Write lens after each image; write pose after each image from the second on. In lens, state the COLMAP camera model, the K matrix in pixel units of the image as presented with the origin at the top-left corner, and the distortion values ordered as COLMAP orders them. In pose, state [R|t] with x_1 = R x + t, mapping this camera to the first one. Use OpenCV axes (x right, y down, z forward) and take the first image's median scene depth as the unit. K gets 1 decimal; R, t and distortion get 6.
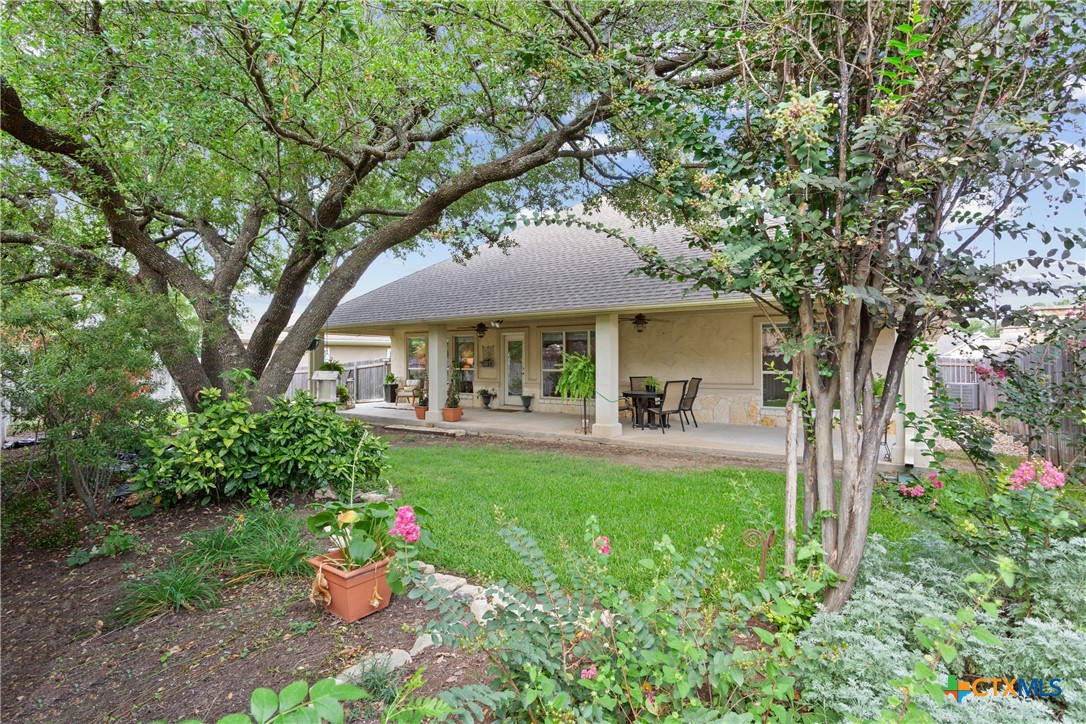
lens RADIAL K [[563.3, 0, 543.0], [0, 563.3, 362.0], [0, 0, 1]] dist [0.000367, 0.000119]
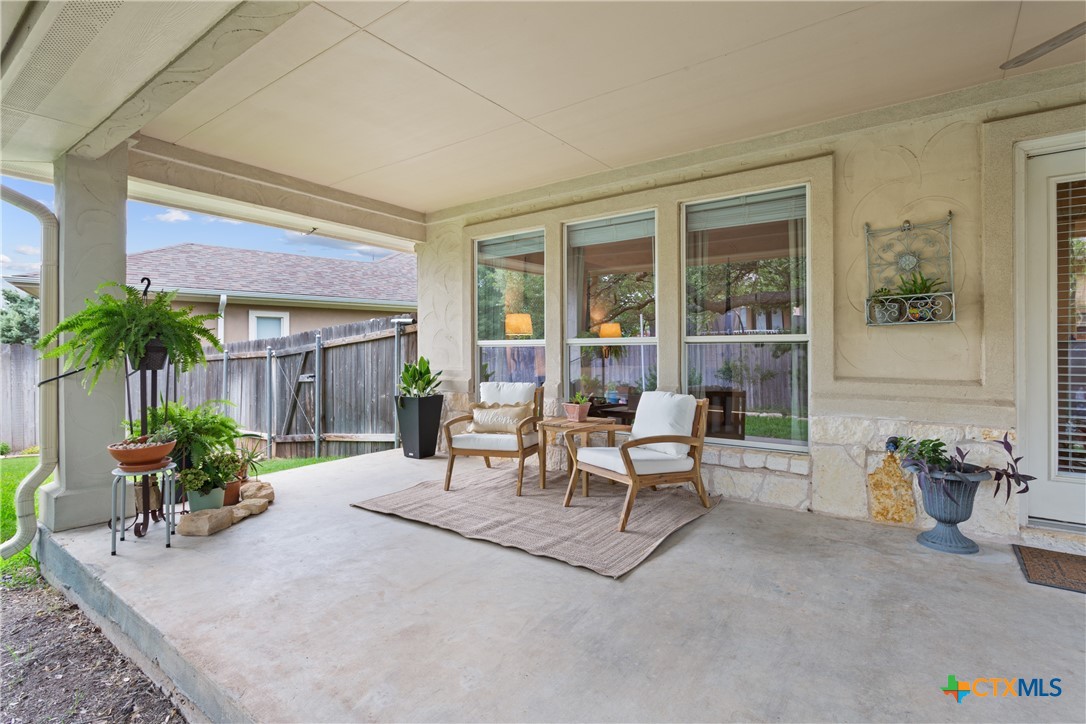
lens RADIAL K [[563.3, 0, 543.0], [0, 563.3, 362.0], [0, 0, 1]] dist [0.000367, 0.000119]
pose [[0.999834, 0.000973, -0.018181, -0.370427], [-0.000742, 0.999919, 0.012711, 0.033224], [0.018192, -0.012695, 0.999754, 1.308080]]
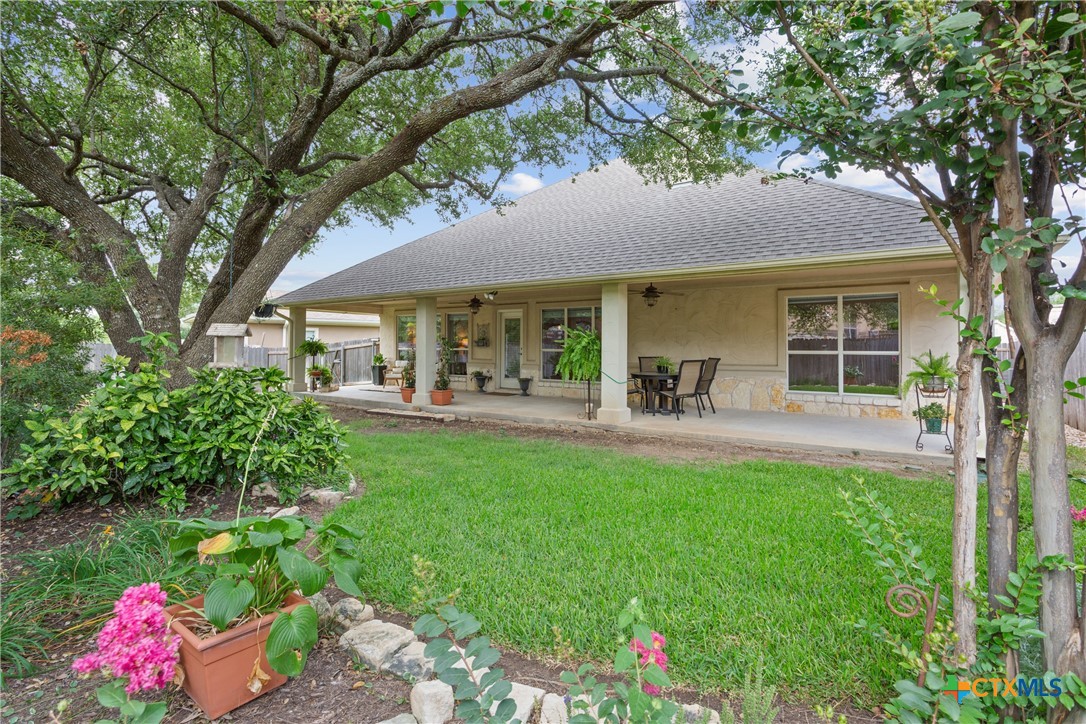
lens RADIAL K [[570.2, 0, 542.1], [0, 570.2, 345.5], [0, 0, 1]] dist [-0.000280, 0.000518]
pose [[0.999971, 0.006594, -0.003873, 0.004151], [-0.006613, 0.999966, -0.004918, 0.017215], [0.003840, 0.004943, 0.999980, 0.111811]]
